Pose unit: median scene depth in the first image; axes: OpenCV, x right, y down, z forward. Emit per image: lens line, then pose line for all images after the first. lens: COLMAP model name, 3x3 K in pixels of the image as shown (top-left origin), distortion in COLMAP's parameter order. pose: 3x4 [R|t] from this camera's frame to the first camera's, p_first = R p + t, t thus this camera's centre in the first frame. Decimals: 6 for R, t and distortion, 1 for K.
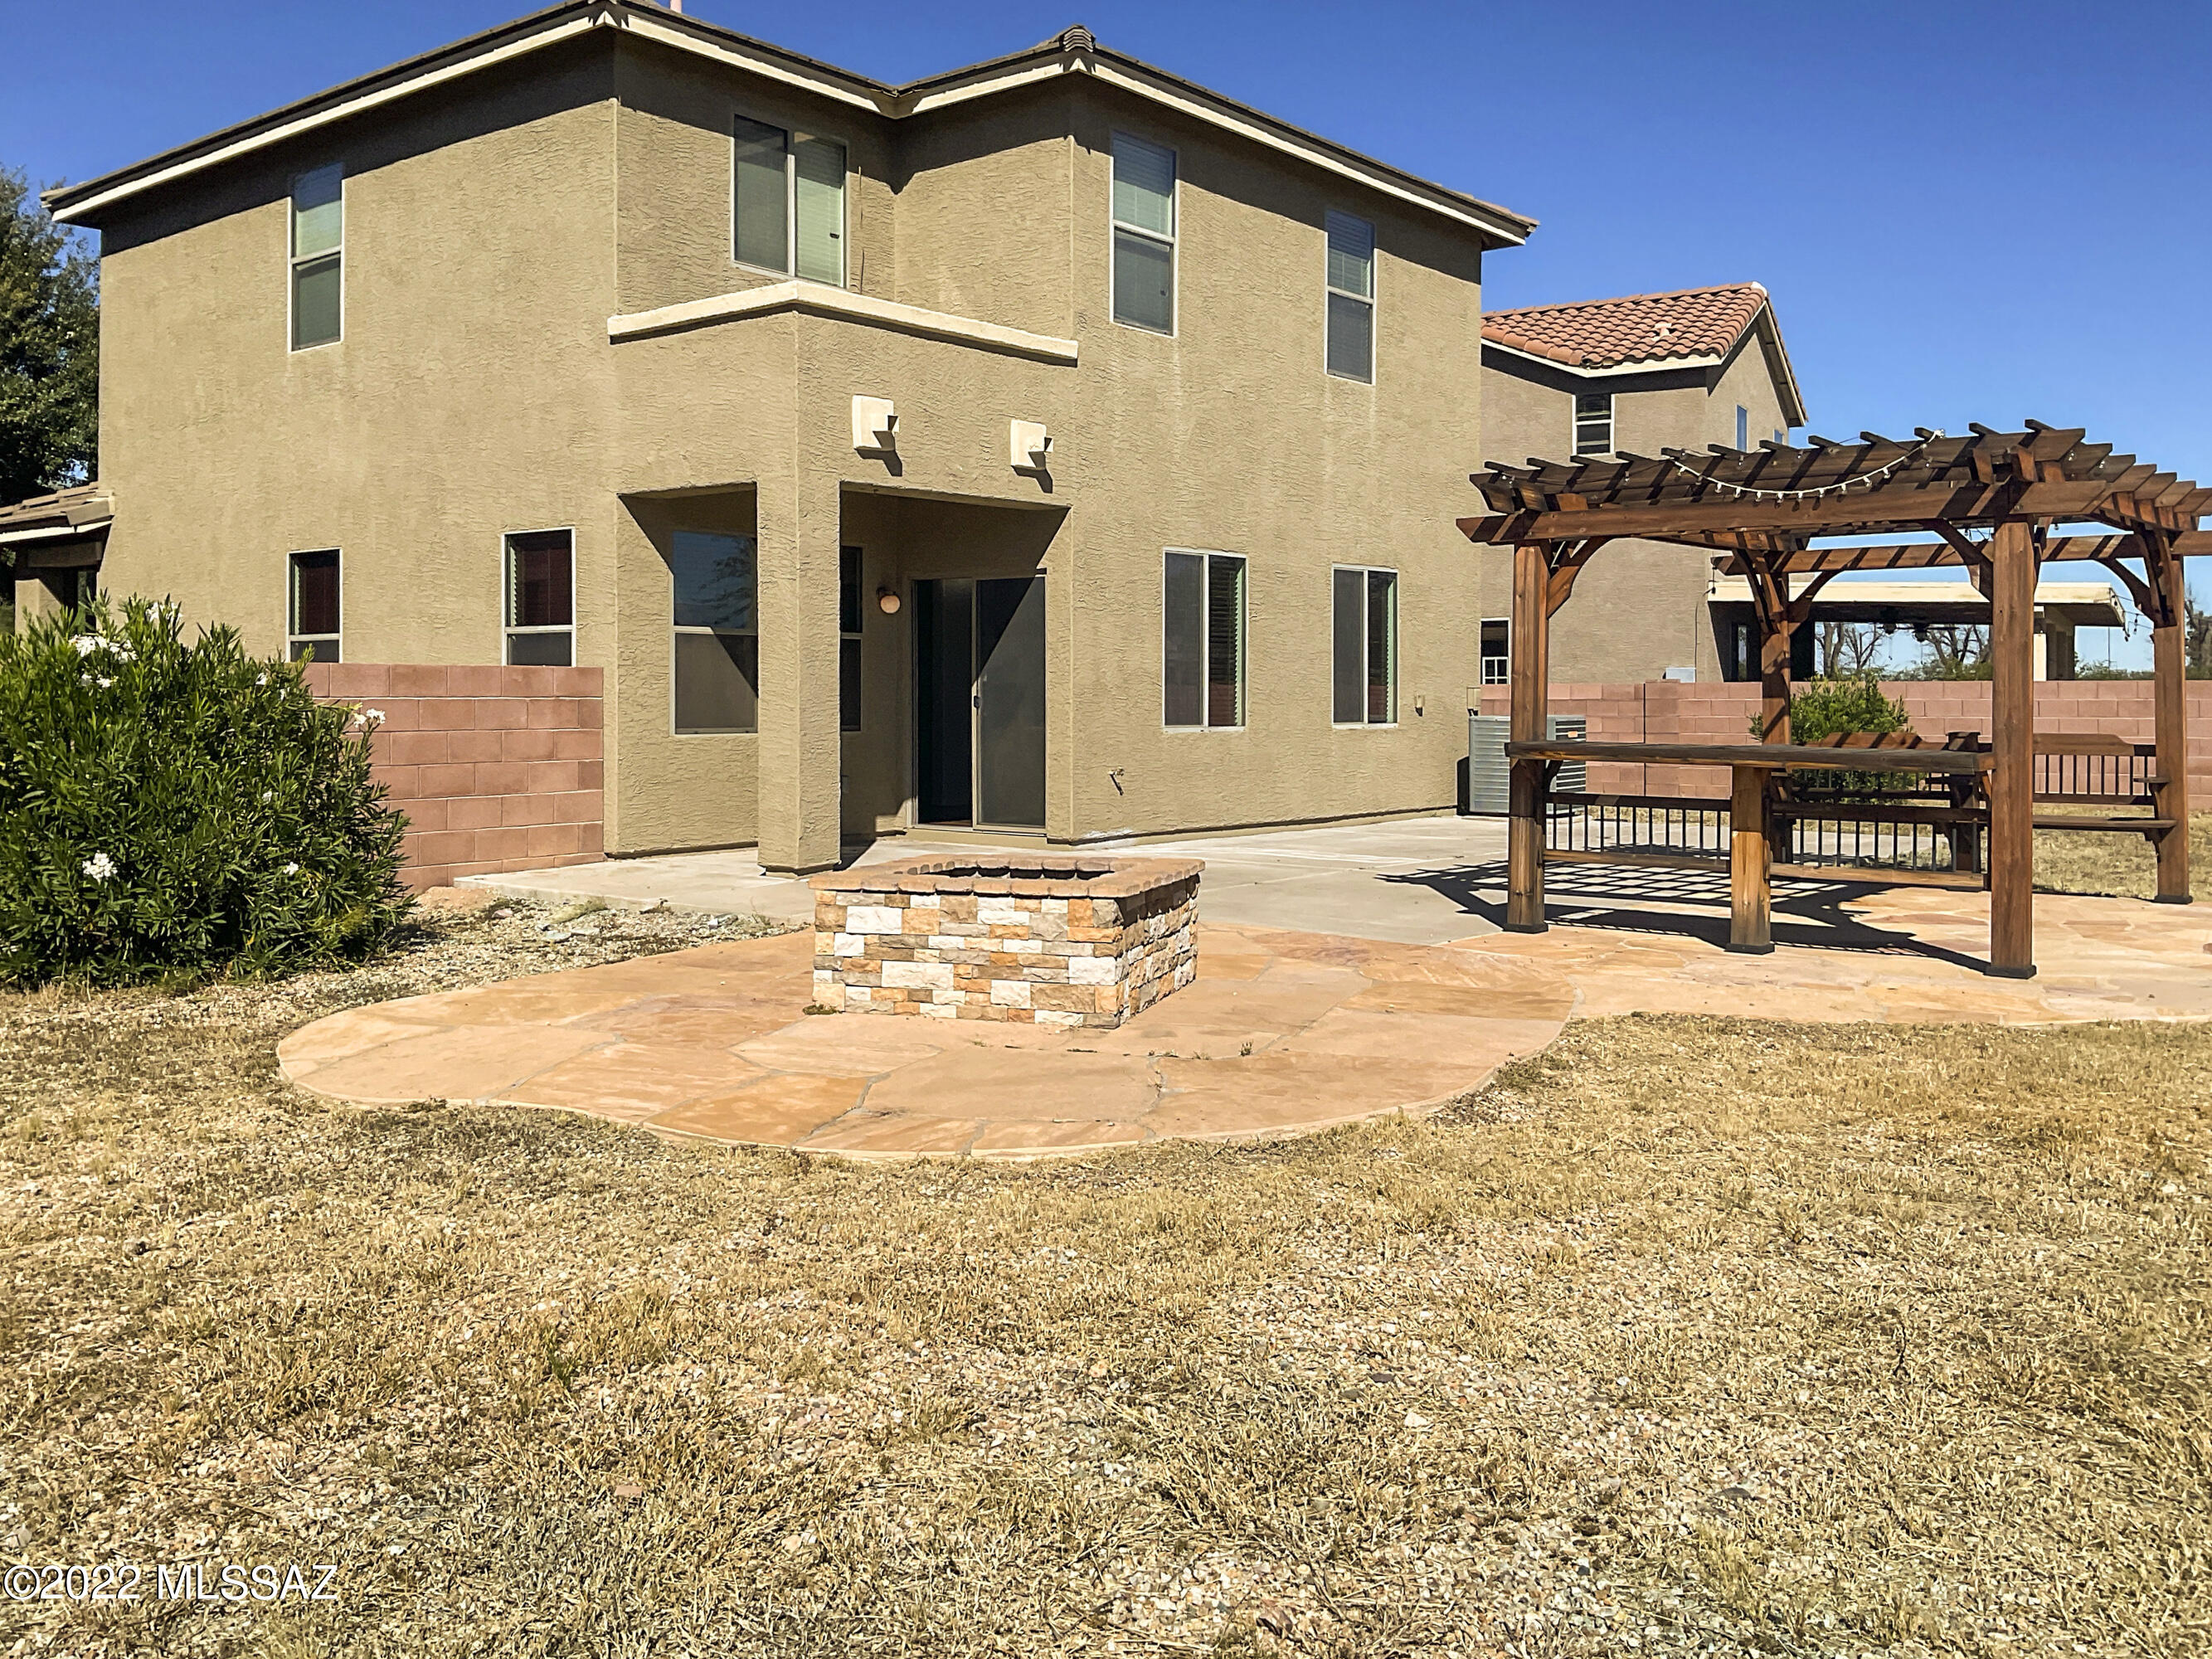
lens RADIAL K [[1899.0, 0, 1105.6], [0, 1899.0, 824.0], [0, 0, 1]] dist [0.028256, -0.003225]
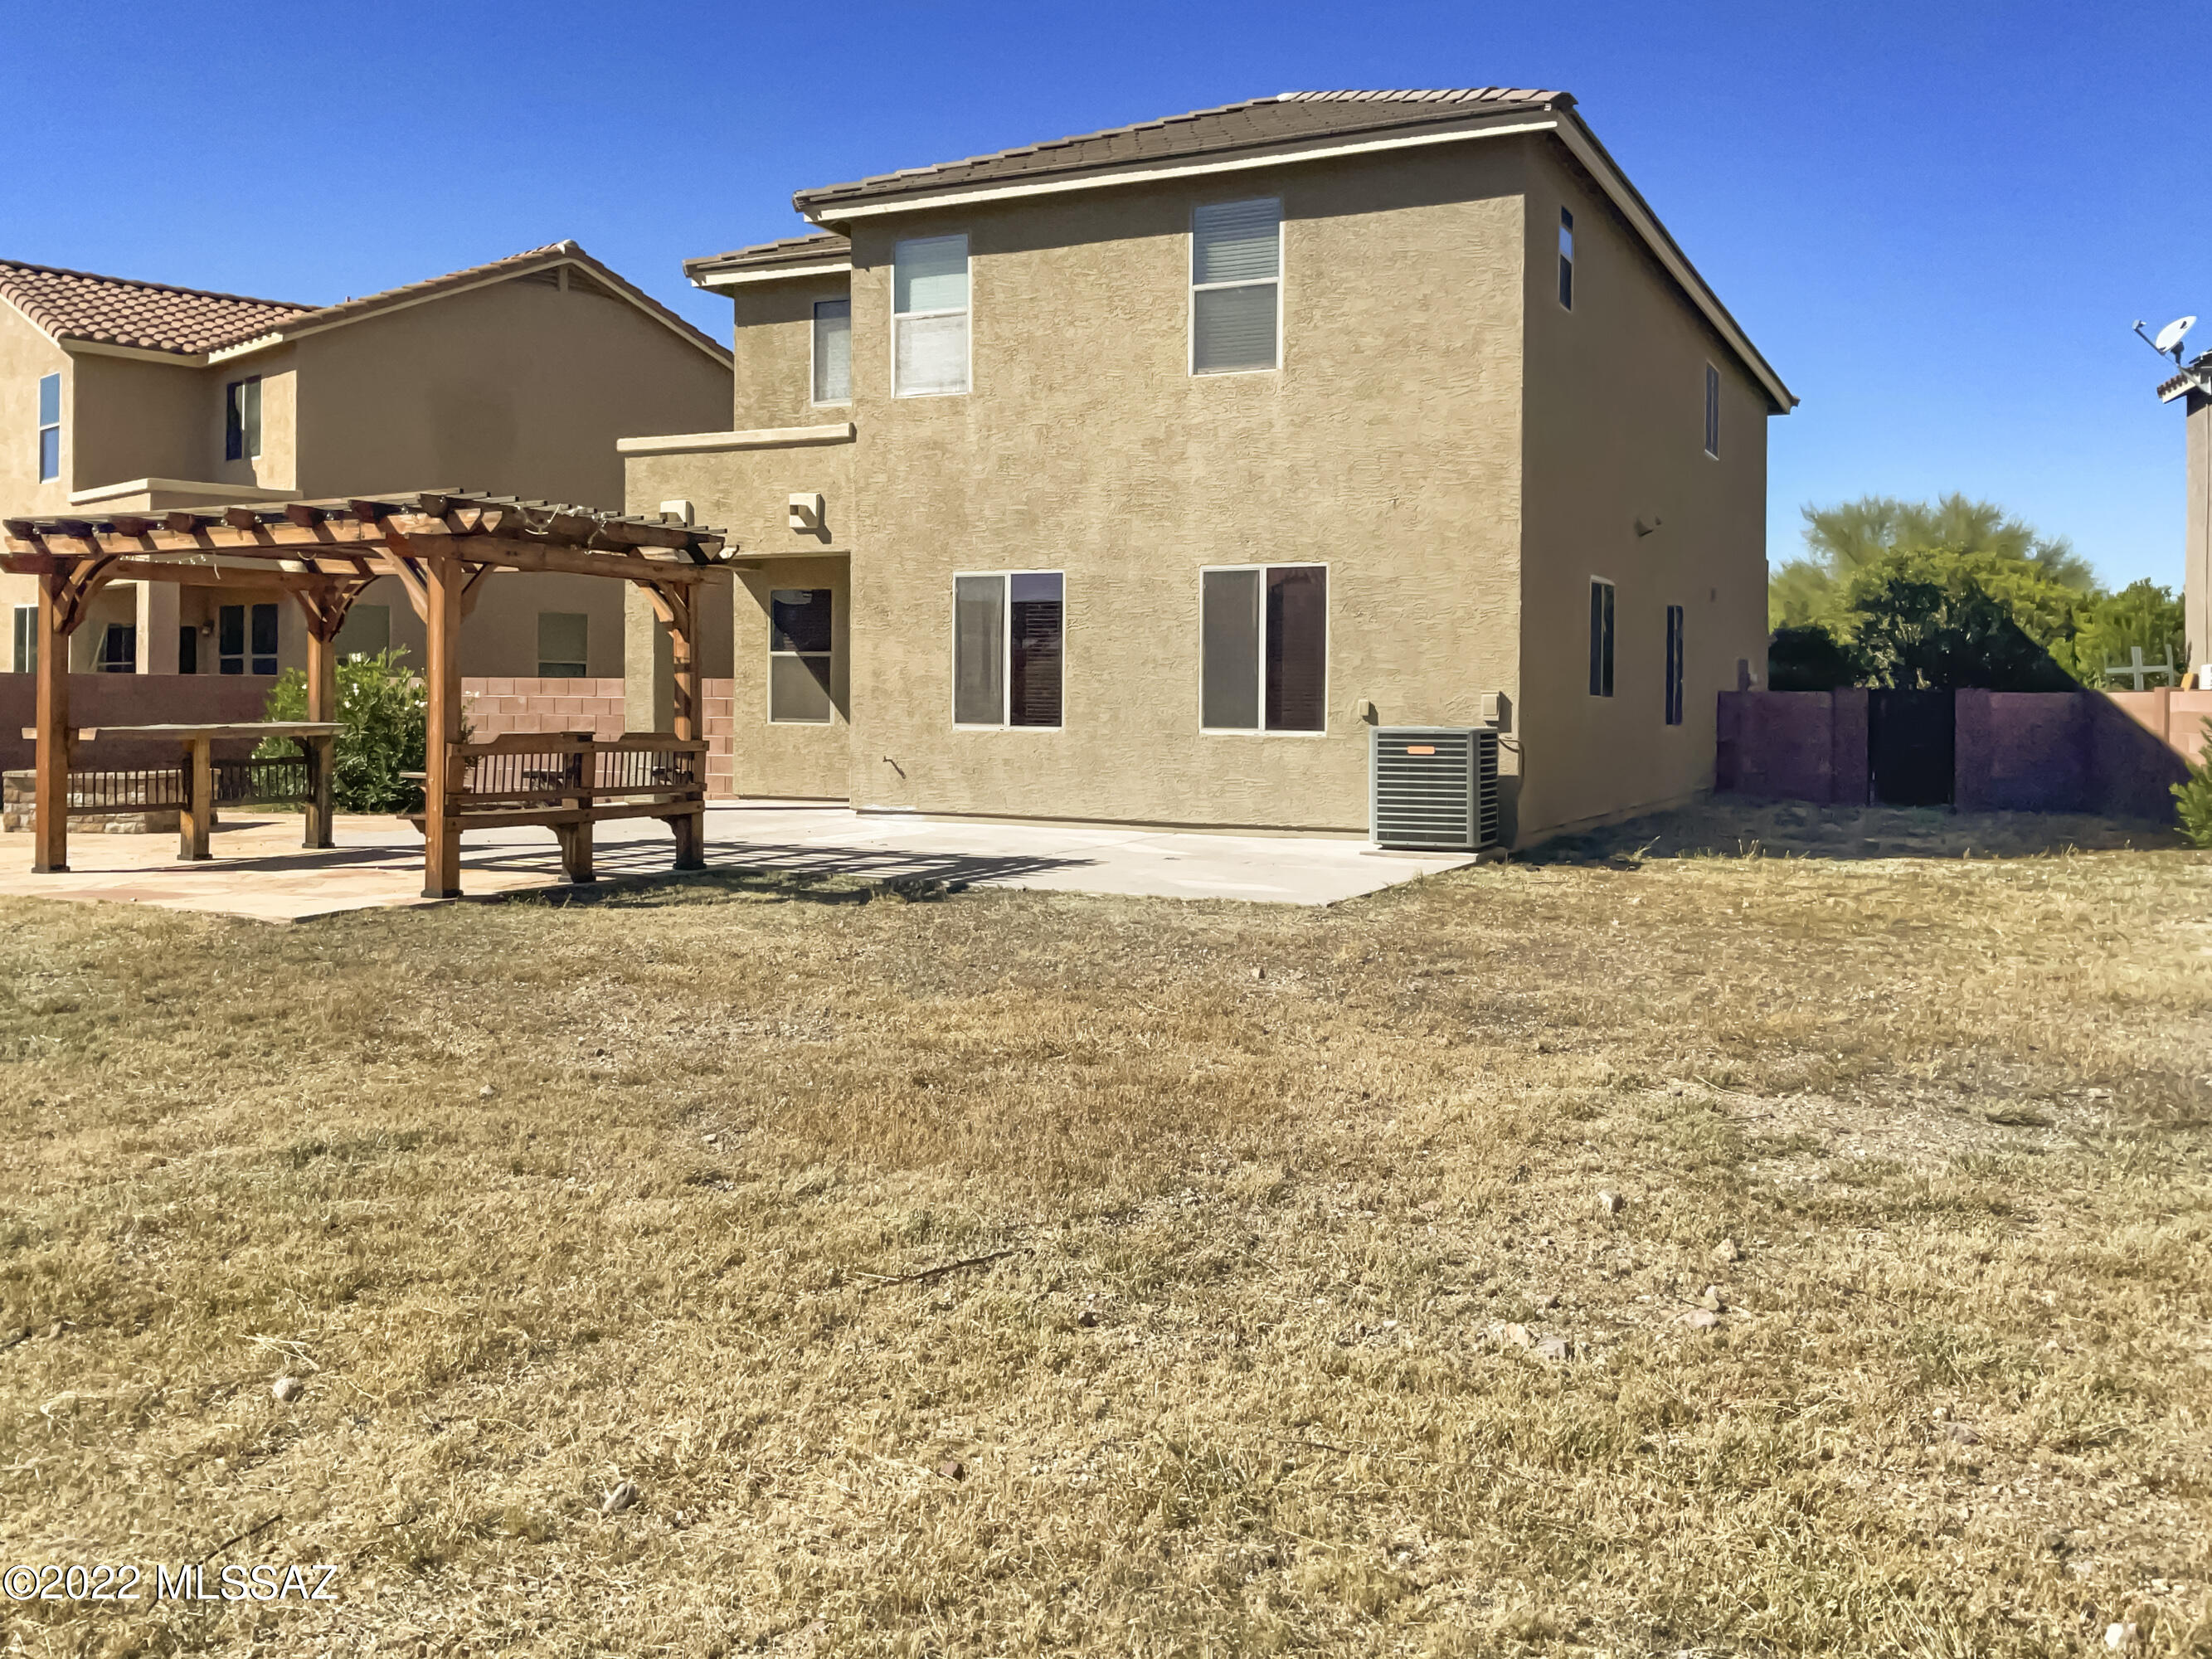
lens RADIAL K [[1899.0, 0, 1107.1], [0, 1899.0, 834.6], [0, 0, 1]] dist [0.028256, -0.003225]
pose [[0.236147, 0.071376, -0.969092, 1.098967], [-0.074364, 0.995701, 0.055215, -0.051086], [0.968868, 0.059027, 0.240440, 0.744328]]
